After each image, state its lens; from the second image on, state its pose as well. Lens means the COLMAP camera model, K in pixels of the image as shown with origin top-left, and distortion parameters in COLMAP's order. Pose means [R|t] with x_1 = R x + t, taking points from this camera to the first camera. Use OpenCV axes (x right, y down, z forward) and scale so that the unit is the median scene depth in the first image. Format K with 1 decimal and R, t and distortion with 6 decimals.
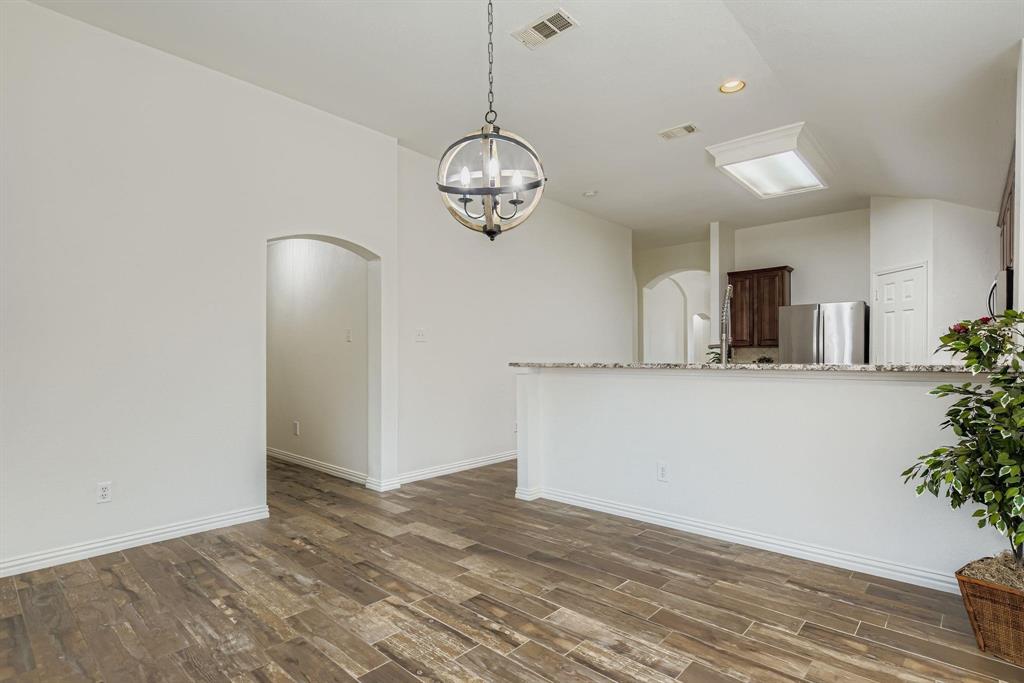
lens RADIAL K [[511.8, 0, 513.9], [0, 511.8, 354.5], [0, 0, 1]] dist [-0.004230, -0.000297]
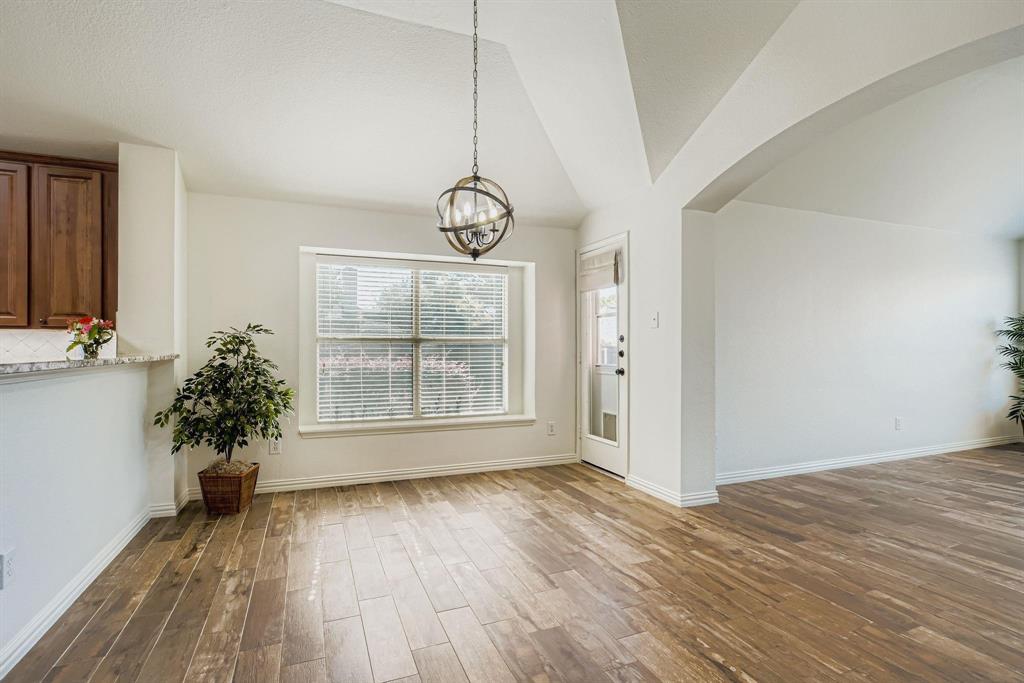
lens RADIAL K [[511.8, 0, 513.9], [0, 511.8, 354.5], [0, 0, 1]] dist [-0.004230, -0.000297]
pose [[-0.906572, -0.002313, 0.422045, -0.524118], [0.001399, 0.999963, 0.008487, 0.006938], [-0.422049, 0.008284, -0.906535, 1.627293]]
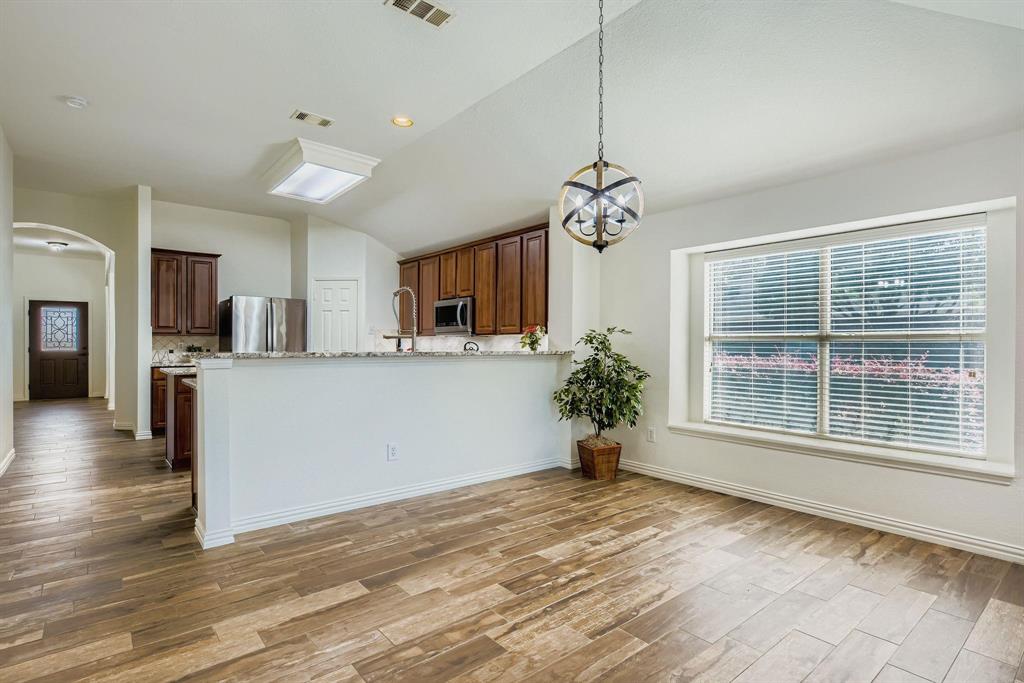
lens RADIAL K [[507.7, 0, 512.0], [0, 507.7, 341.5], [0, 0, 1]] dist [-0.001149, 0.000443]
pose [[0.137992, 0.012127, 0.990359, -0.969841], [-0.009508, 0.999895, -0.010919, 0.006193], [-0.990388, -0.007909, 0.138093, 0.780715]]
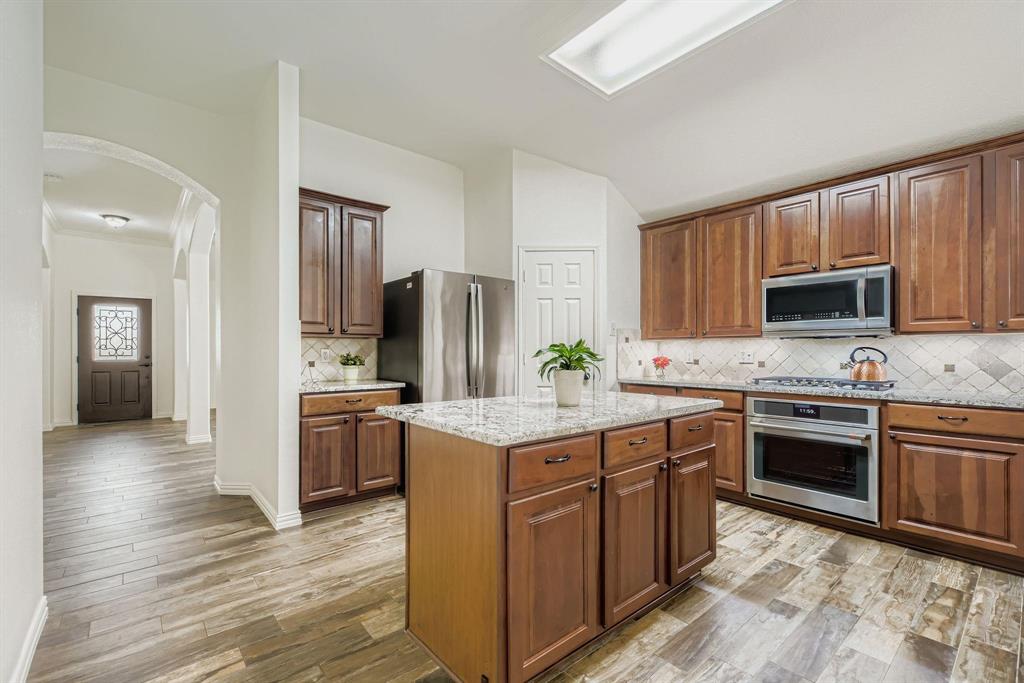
lens RADIAL K [[452.8, 0, 511.3], [0, 452.8, 346.7], [0, 0, 1]] dist [-0.001980, -0.000093]
pose [[0.133970, 0.013093, 0.990899, 0.048044], [-0.006176, 0.999904, -0.012377, 0.004178], [-0.990966, -0.004461, 0.134038, 2.063100]]
